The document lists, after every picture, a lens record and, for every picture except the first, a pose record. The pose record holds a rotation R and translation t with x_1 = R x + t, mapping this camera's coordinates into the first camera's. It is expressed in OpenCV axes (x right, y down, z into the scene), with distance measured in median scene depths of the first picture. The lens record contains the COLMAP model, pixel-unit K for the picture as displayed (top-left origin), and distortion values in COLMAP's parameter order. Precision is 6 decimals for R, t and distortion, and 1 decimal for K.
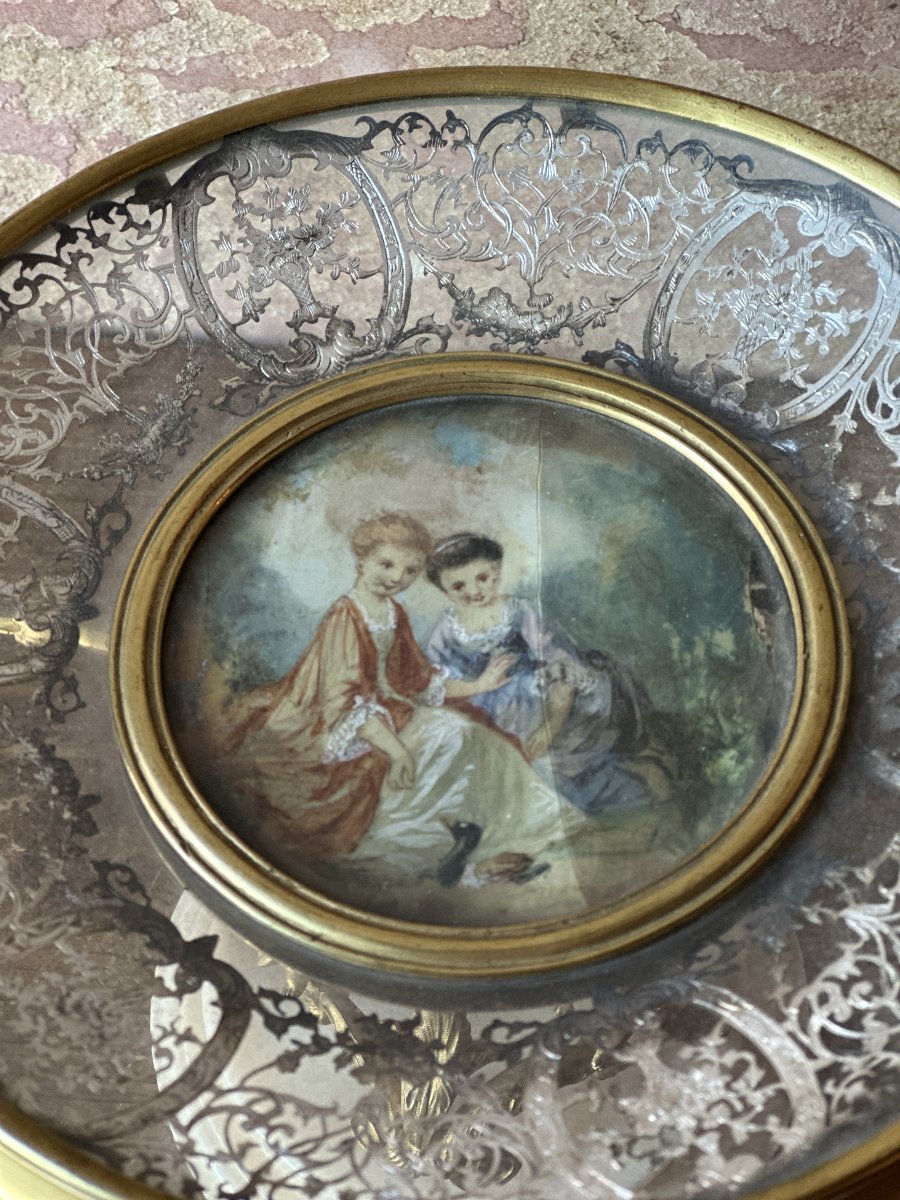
lens RADIAL K [[2725.2, 0, 450.0], [0, 2725.2, 600.0], [0, 0, 1]] dist [-0.692561, 9.111850]
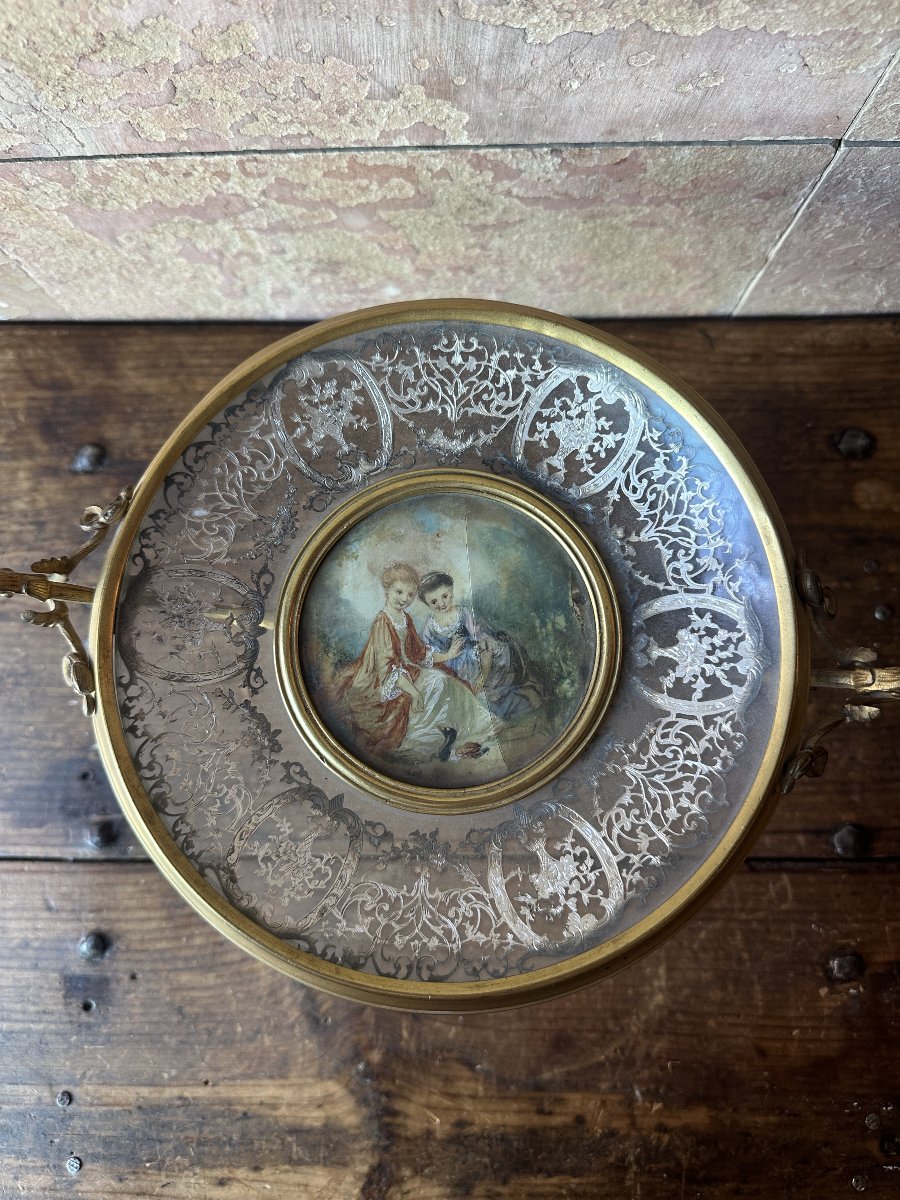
lens RADIAL K [[872.6, 0, 454.3], [0, 872.6, 602.4], [0, 0, 1]] dist [0.068123, -0.192763]
pose [[0.995375, -0.096037, 0.002529, 0.017164], [0.085028, 0.892909, 0.442135, -0.305927], [-0.044720, -0.439875, 0.896945, 0.386314]]
